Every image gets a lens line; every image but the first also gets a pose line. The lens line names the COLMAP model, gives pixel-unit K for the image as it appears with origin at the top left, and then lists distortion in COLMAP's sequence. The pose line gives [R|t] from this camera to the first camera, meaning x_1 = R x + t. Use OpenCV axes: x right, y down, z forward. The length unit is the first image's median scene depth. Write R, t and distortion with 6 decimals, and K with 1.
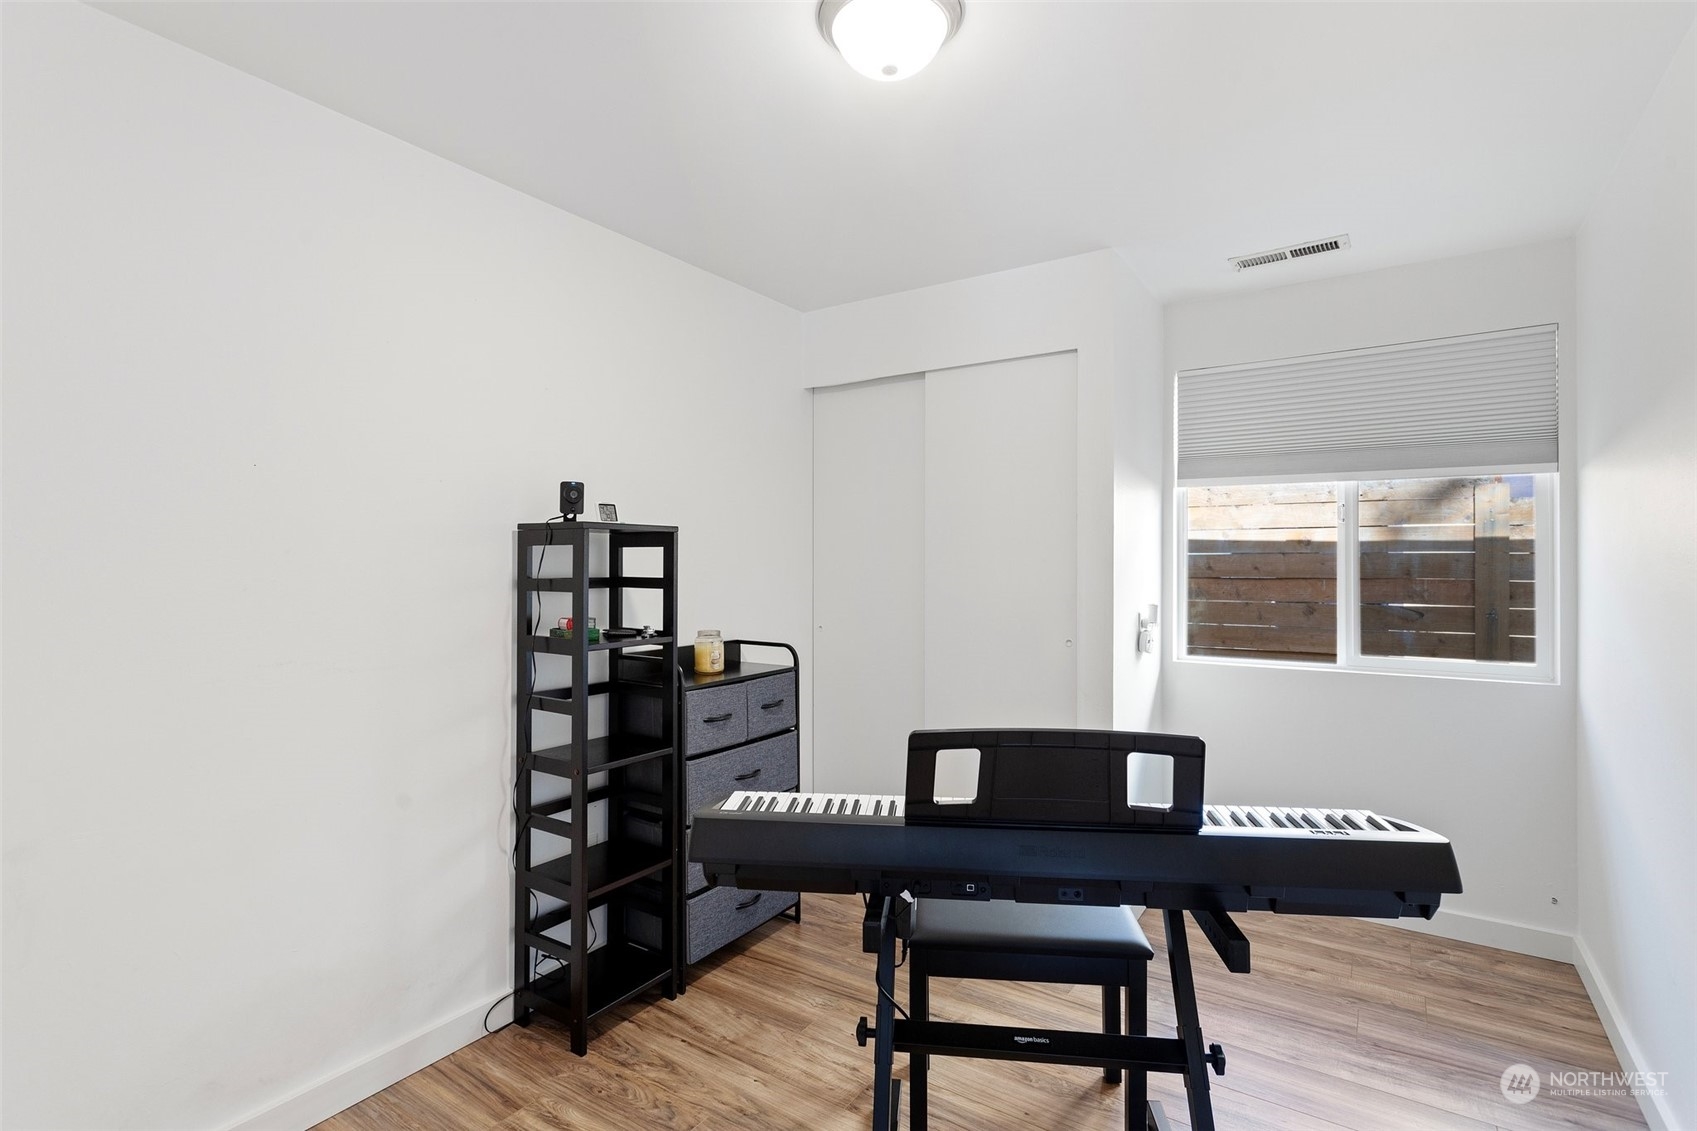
lens RADIAL K [[804.3, 0, 821.8], [0, 804.3, 551.7], [0, 0, 1]] dist [-0.007542, -0.000194]
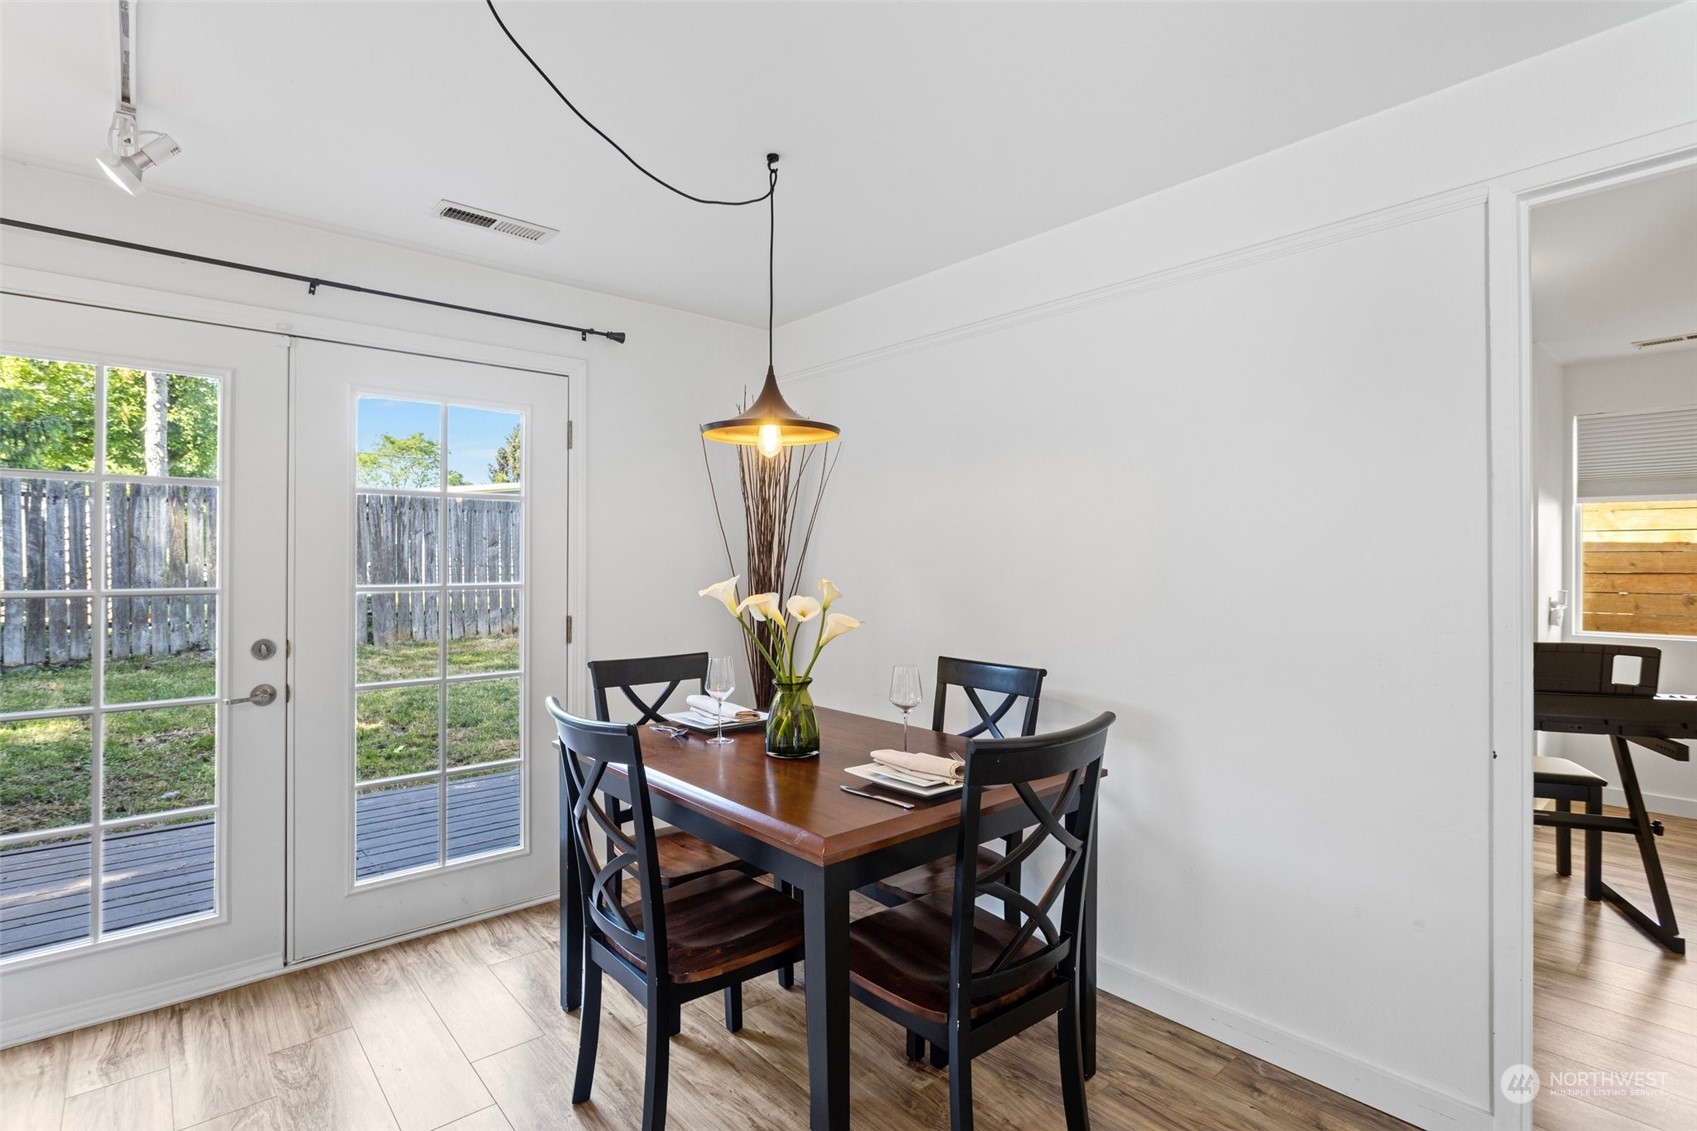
lens RADIAL K [[824.7, 0, 839.8], [0, 824.7, 556.7], [0, 0, 1]] dist [-0.012560, 0.002722]
pose [[0.972225, -0.001716, -0.234041, -0.597468], [0.004399, 0.999930, 0.010941, -0.017680], [0.234006, -0.011667, 0.972165, -0.841627]]
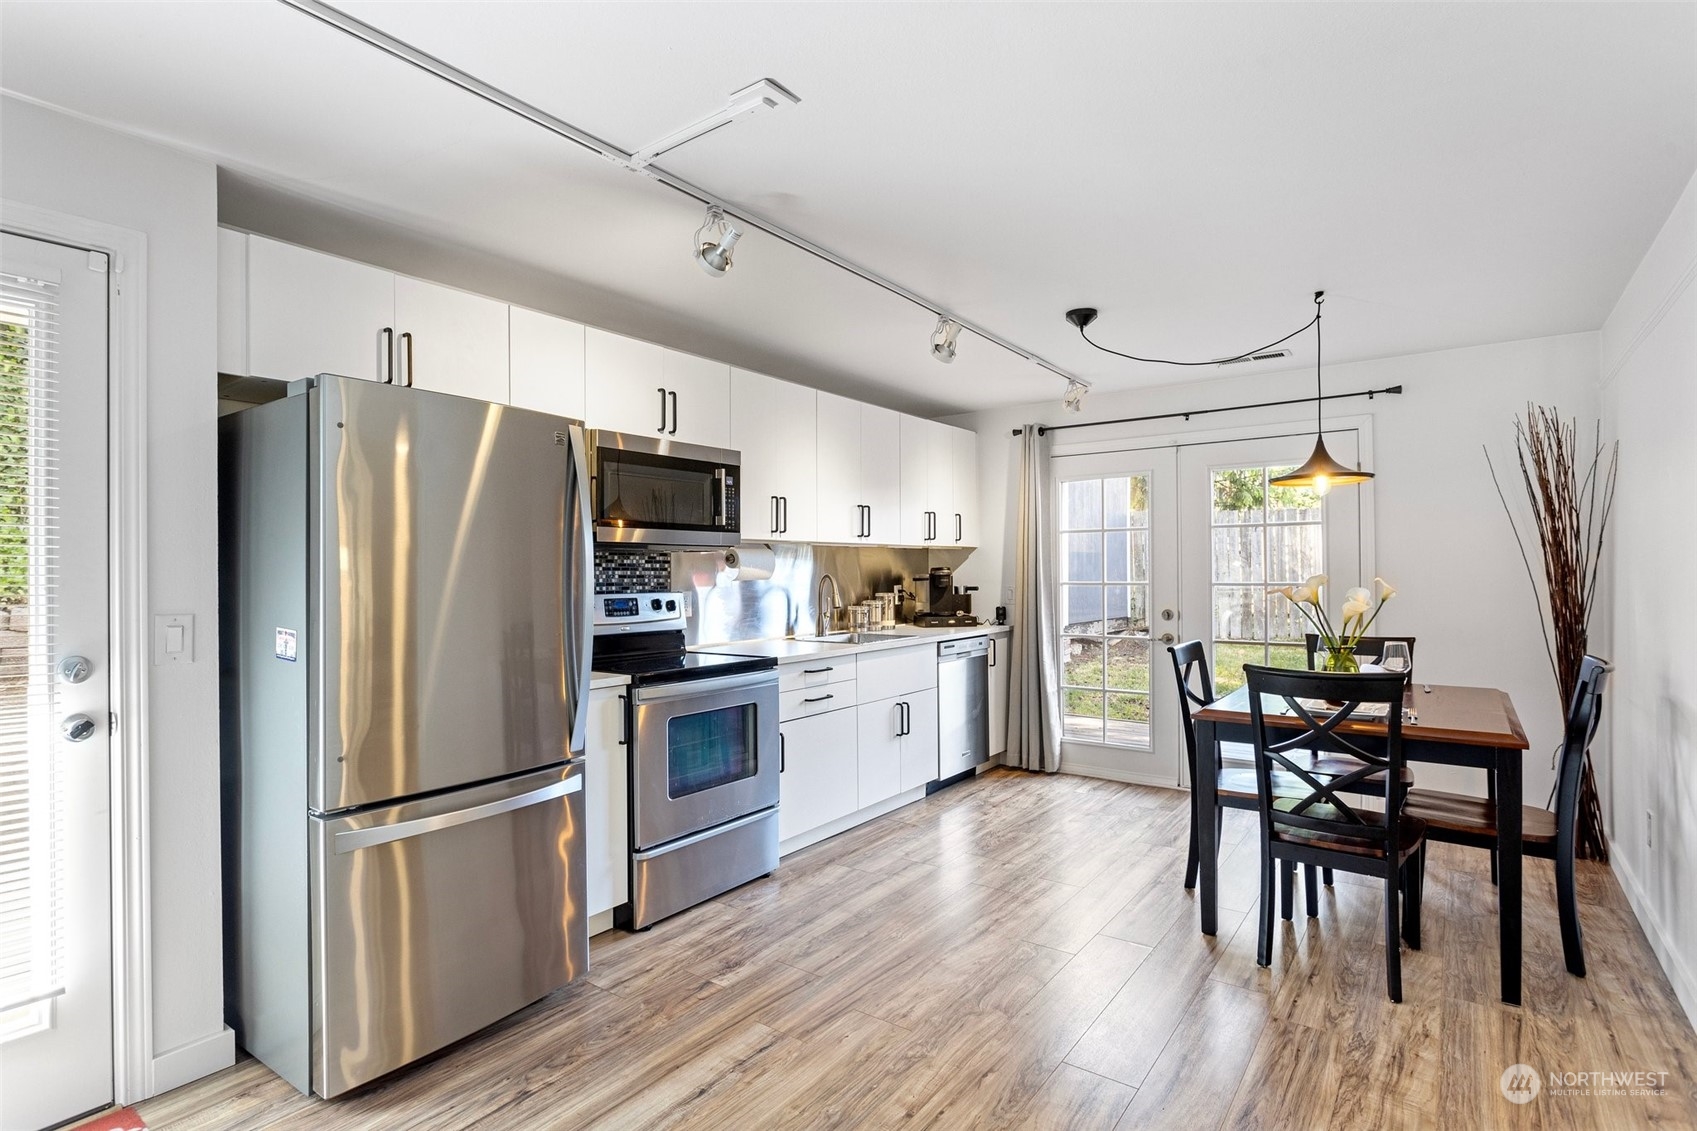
lens RADIAL K [[824.7, 0, 849.9], [0, 824.7, 566.2], [0, 0, 1]] dist [-0.012560, 0.002722]
pose [[-0.013689, -0.011372, -0.999842, 0.496517], [0.021829, 0.999694, -0.011670, -0.001856], [0.999668, -0.021986, -0.013436, -0.731343]]
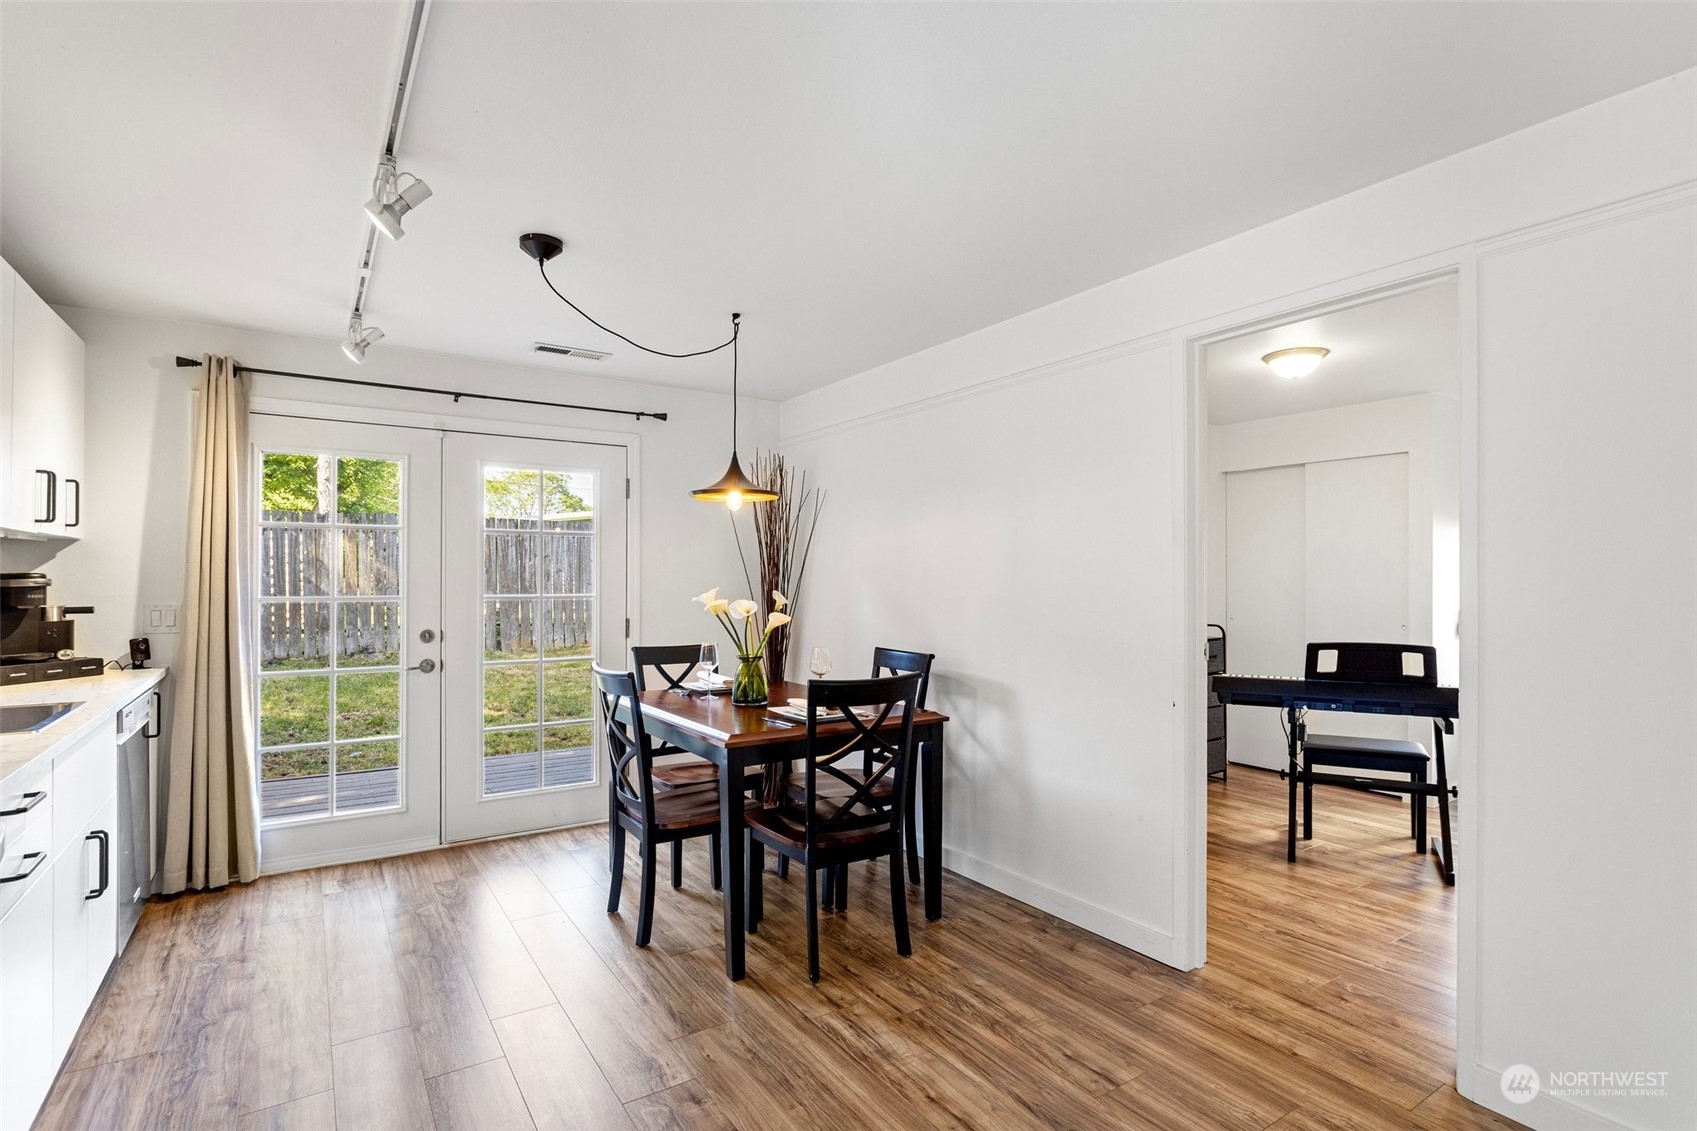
lens RADIAL K [[824.7, 0, 835.0], [0, 824.7, 578.6], [0, 0, 1]] dist [-0.012560, 0.002722]
pose [[0.932058, -0.001340, -0.362306, -0.211985], [0.006381, 0.999899, 0.012718, -0.019619], [0.362253, -0.014166, 0.931972, -1.225823]]
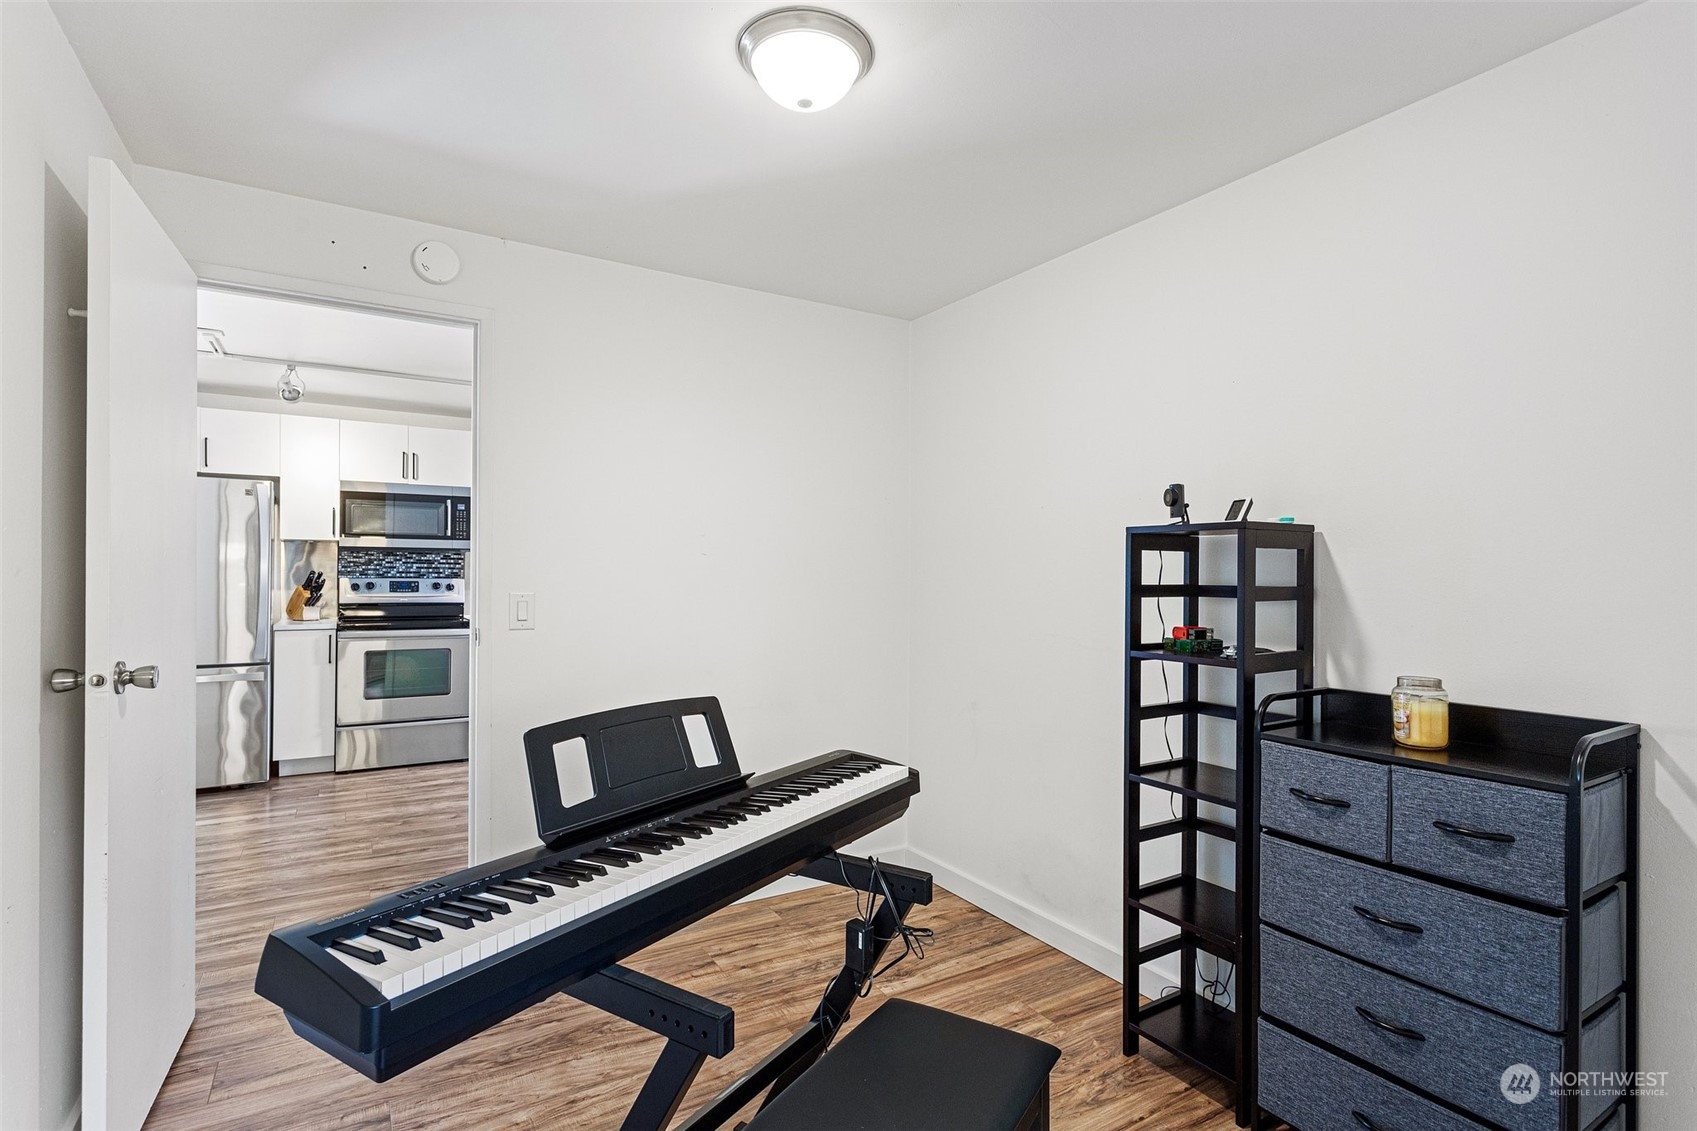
lens RADIAL K [[804.3, 0, 859.3], [0, 804.3, 570.8], [0, 0, 1]] dist [-0.007542, -0.000194]
pose [[-0.365248, 0.003043, -0.930905, 0.714069], [0.009926, 0.999951, -0.000626, 0.014045], [0.930857, -0.009469, -0.365260, 0.994395]]
